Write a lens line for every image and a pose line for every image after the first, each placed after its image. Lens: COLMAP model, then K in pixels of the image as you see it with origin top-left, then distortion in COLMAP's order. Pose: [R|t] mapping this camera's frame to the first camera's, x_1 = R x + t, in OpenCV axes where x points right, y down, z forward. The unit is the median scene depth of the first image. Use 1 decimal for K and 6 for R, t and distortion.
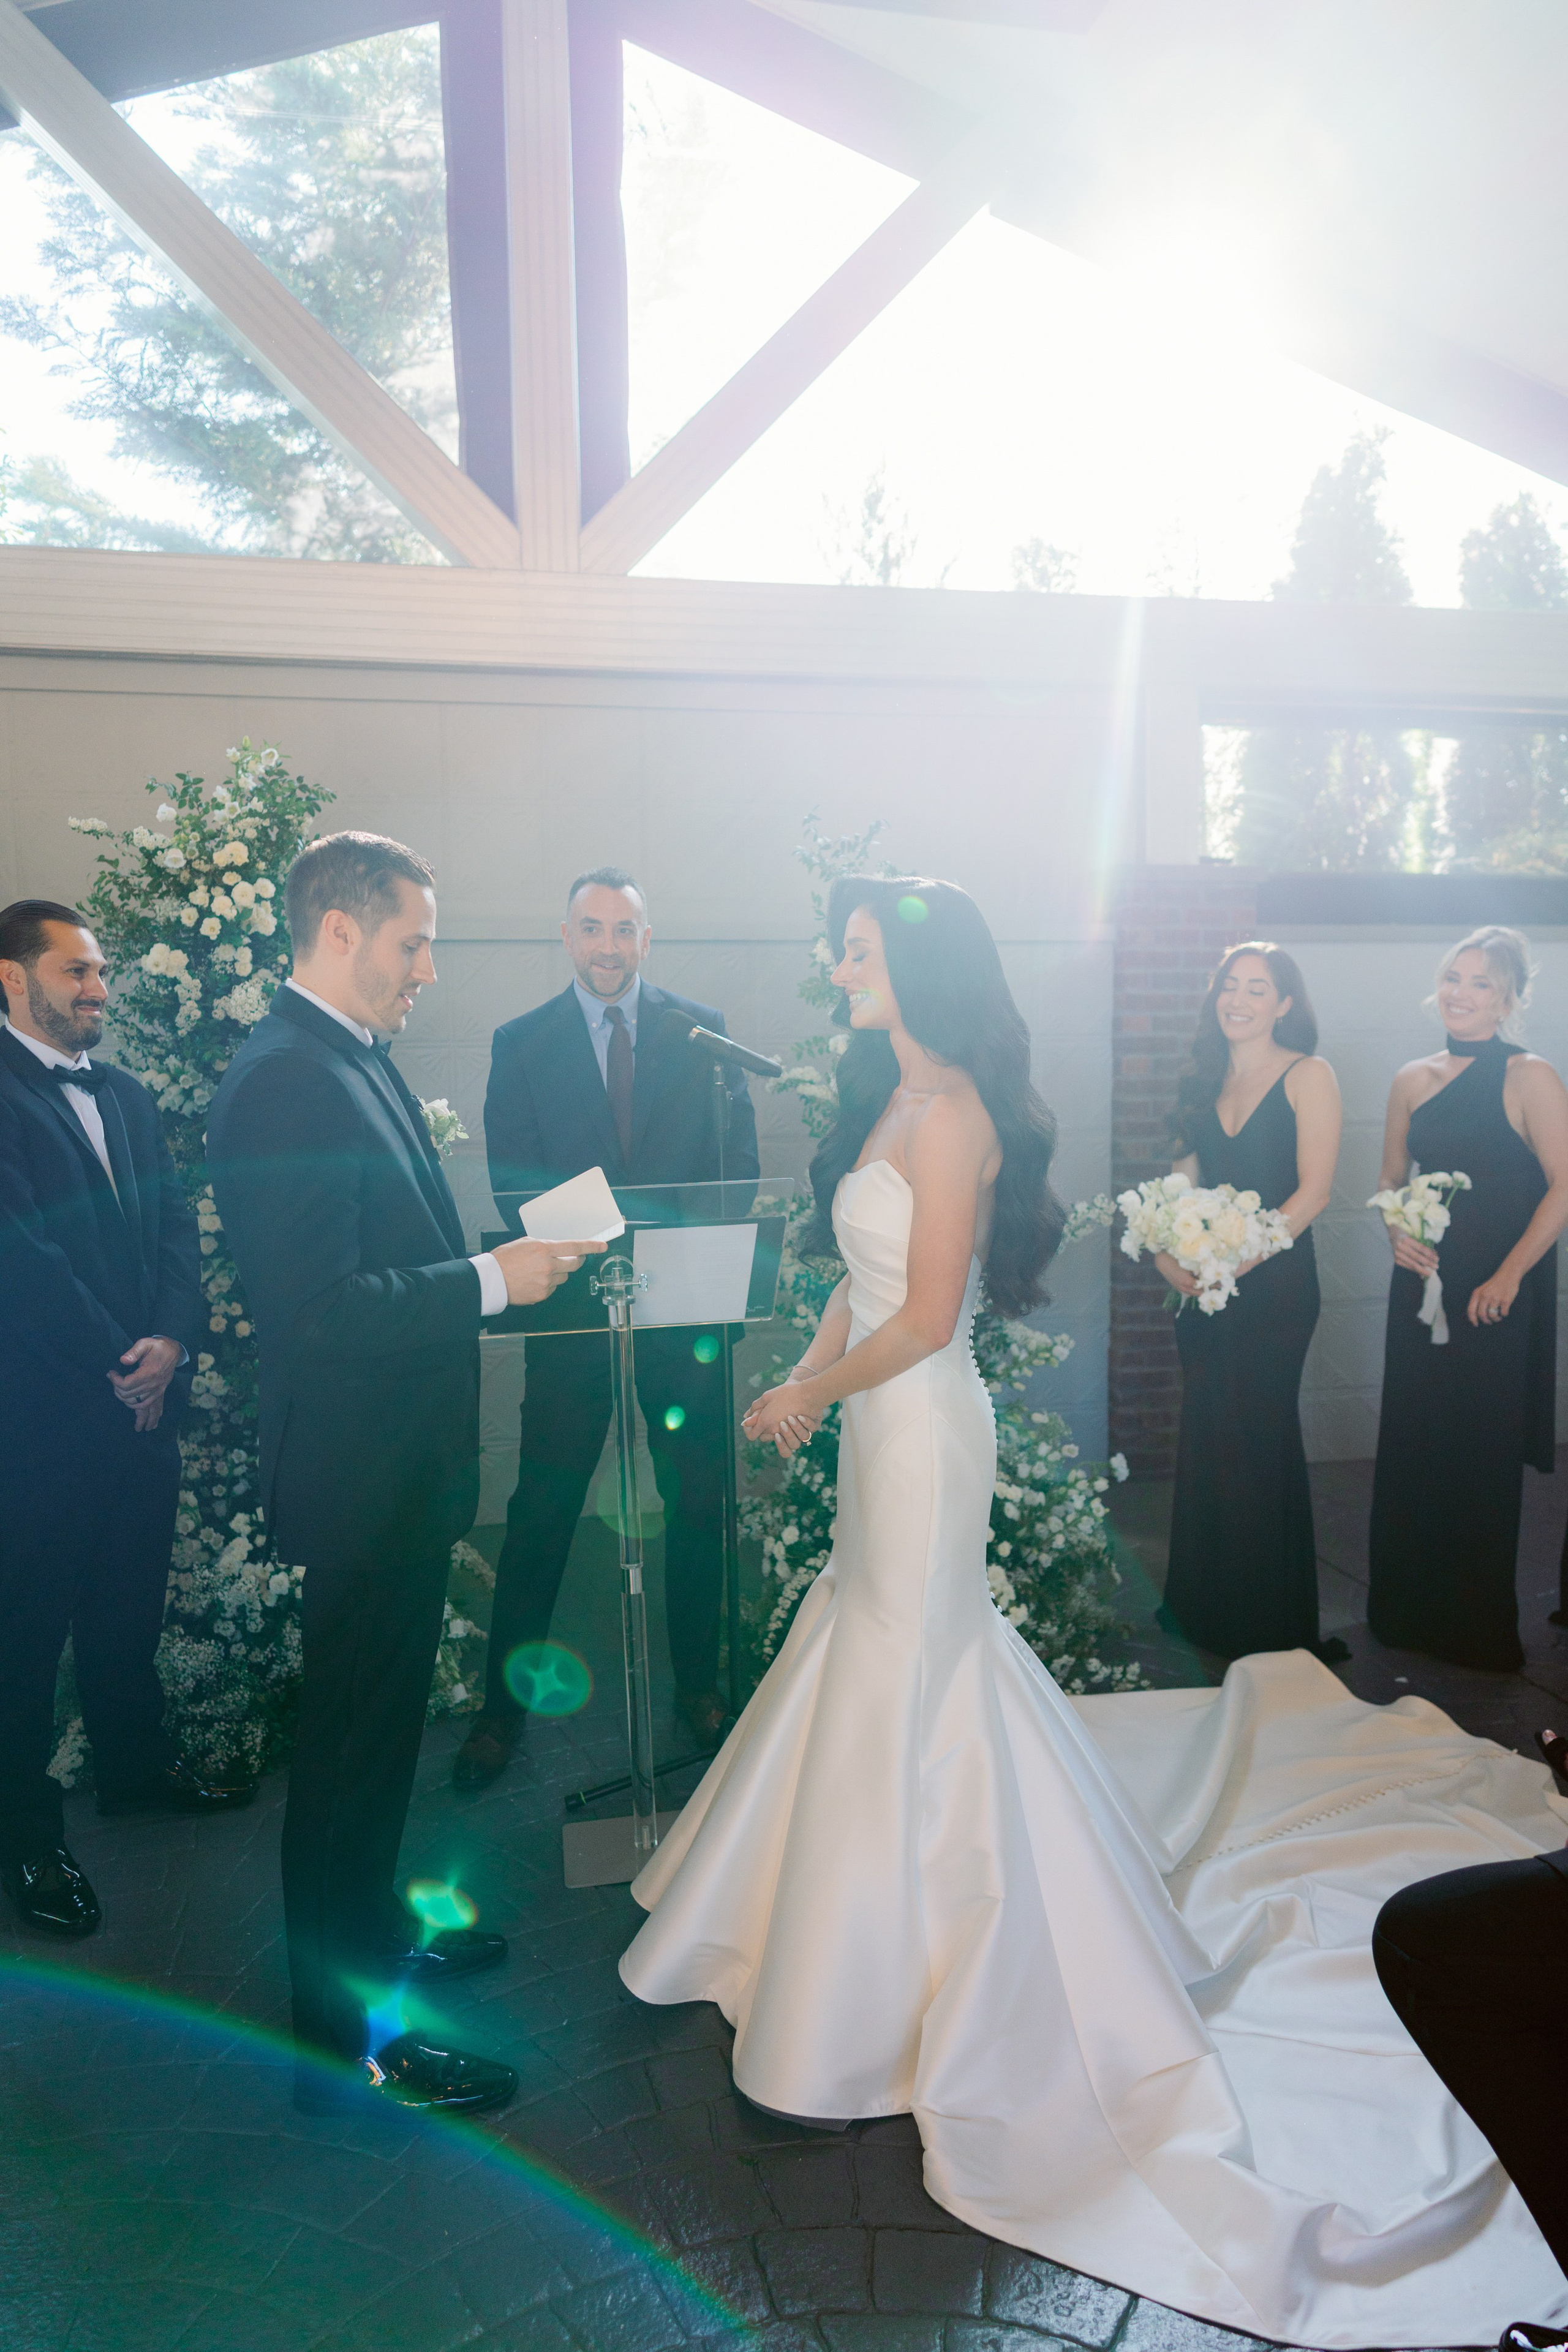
lens RADIAL K [[1623.2, 0, 788.7], [0, 1623.2, 1186.6], [0, 0, 1]] dist [-0.000525, 0.034699]
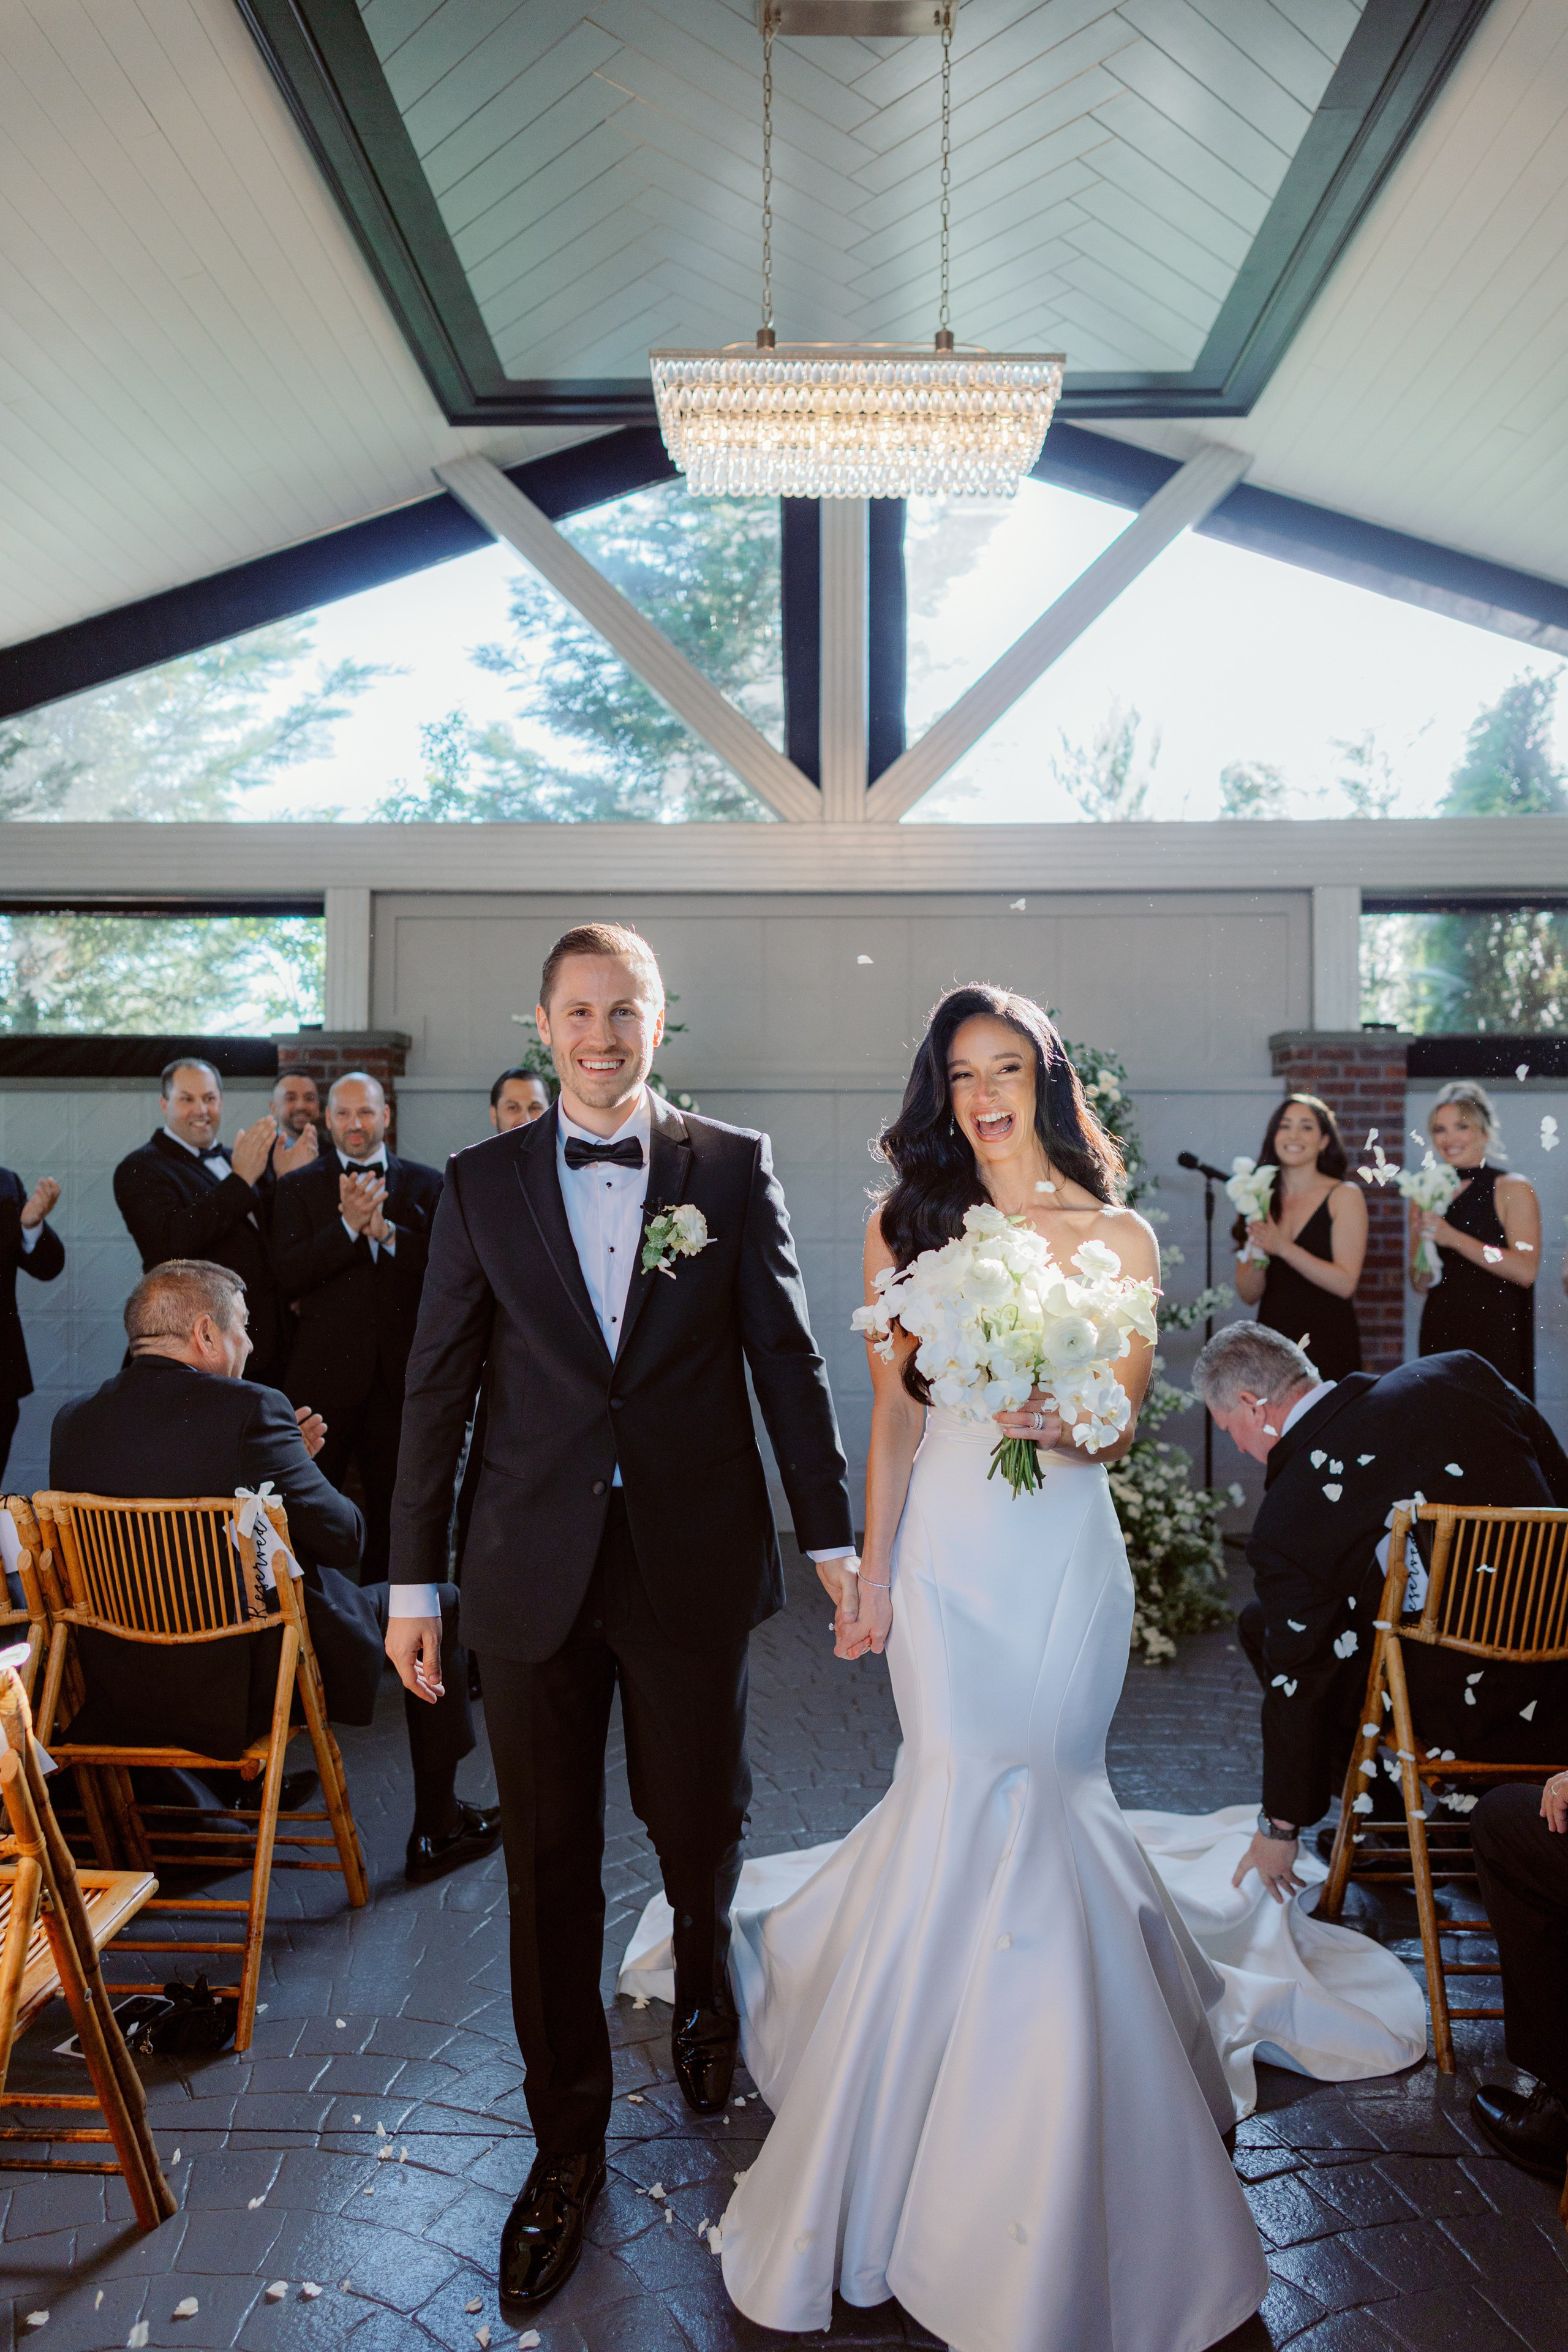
lens RADIAL K [[1685.2, 0, 793.5], [0, 1685.2, 1174.2], [0, 0, 1]] dist [0.005784, 0.001247]
pose [[0.975144, 0.016450, -0.220960, 0.172313], [-0.035298, 0.996038, -0.081627, 0.044735], [0.218742, 0.087398, 0.971861, -0.479118]]
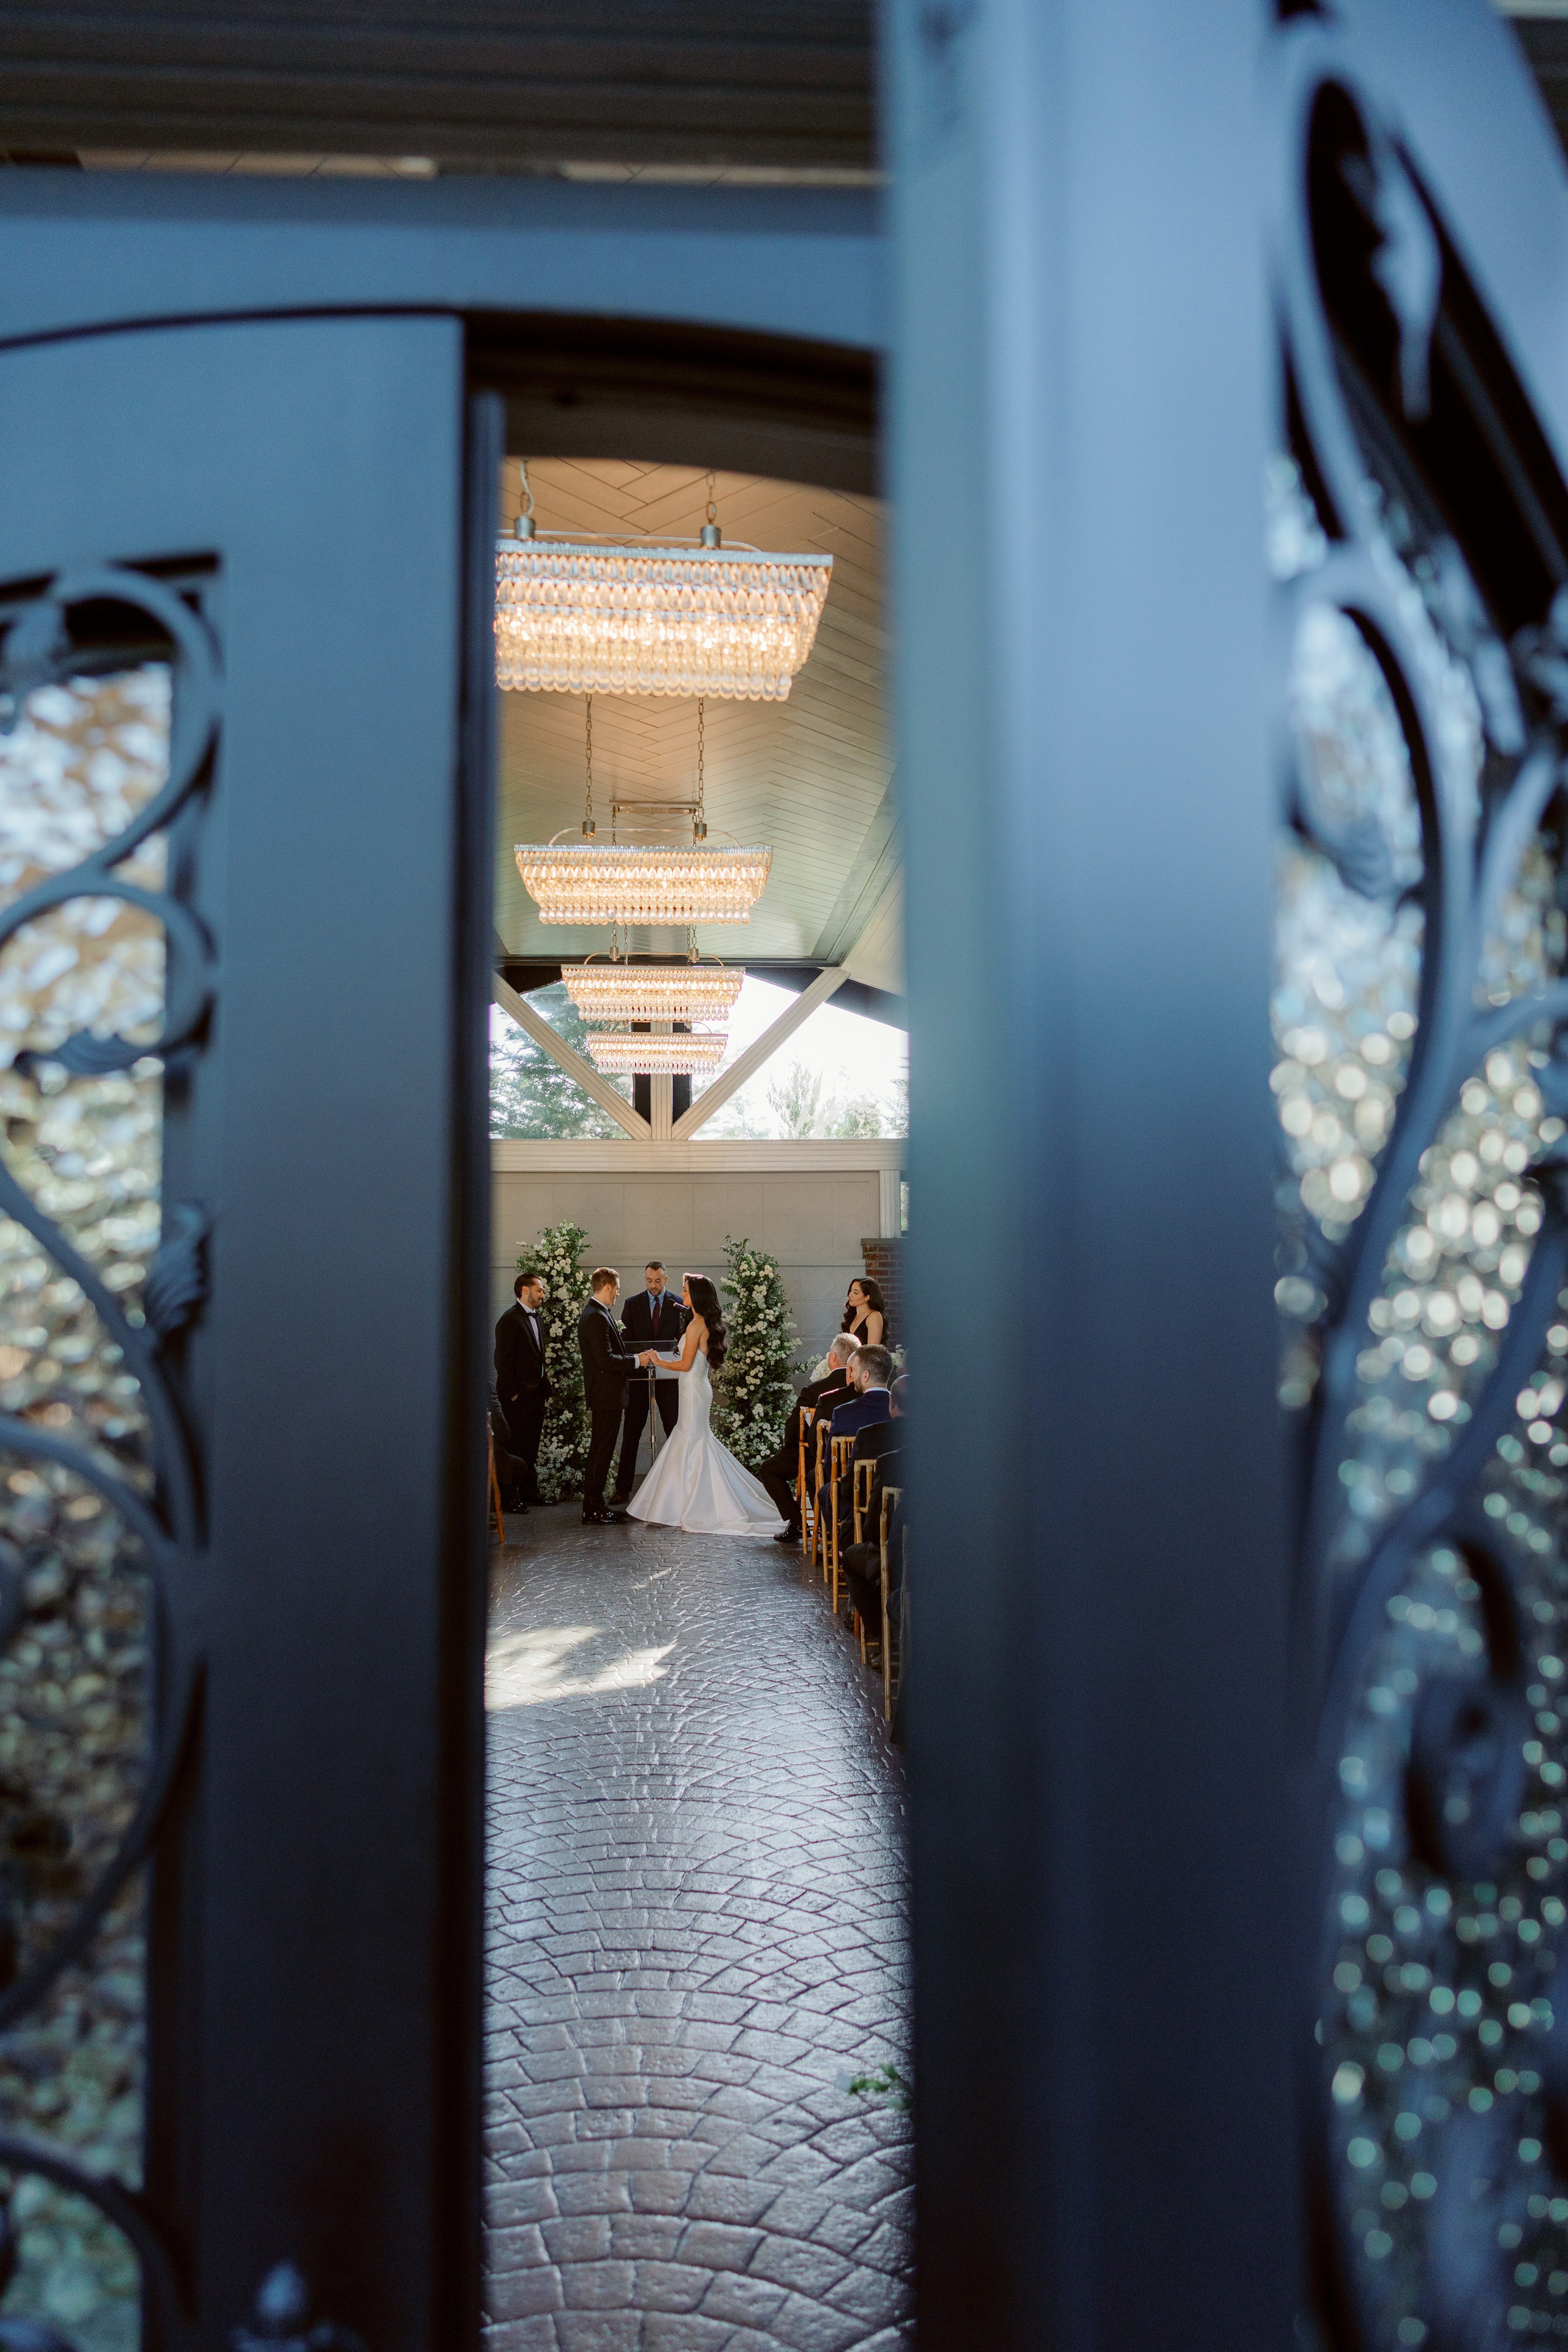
lens RADIAL K [[1622.2, 0, 784.0], [0, 1622.2, 1176.0], [0, 0, 1]] dist [-0.004725, -0.000050]
pose [[0.990235, 0.003001, -0.139379, 0.636108], [-0.022766, 0.989828, -0.140434, 0.120654], [0.137540, 0.142236, 0.980230, -2.427095]]
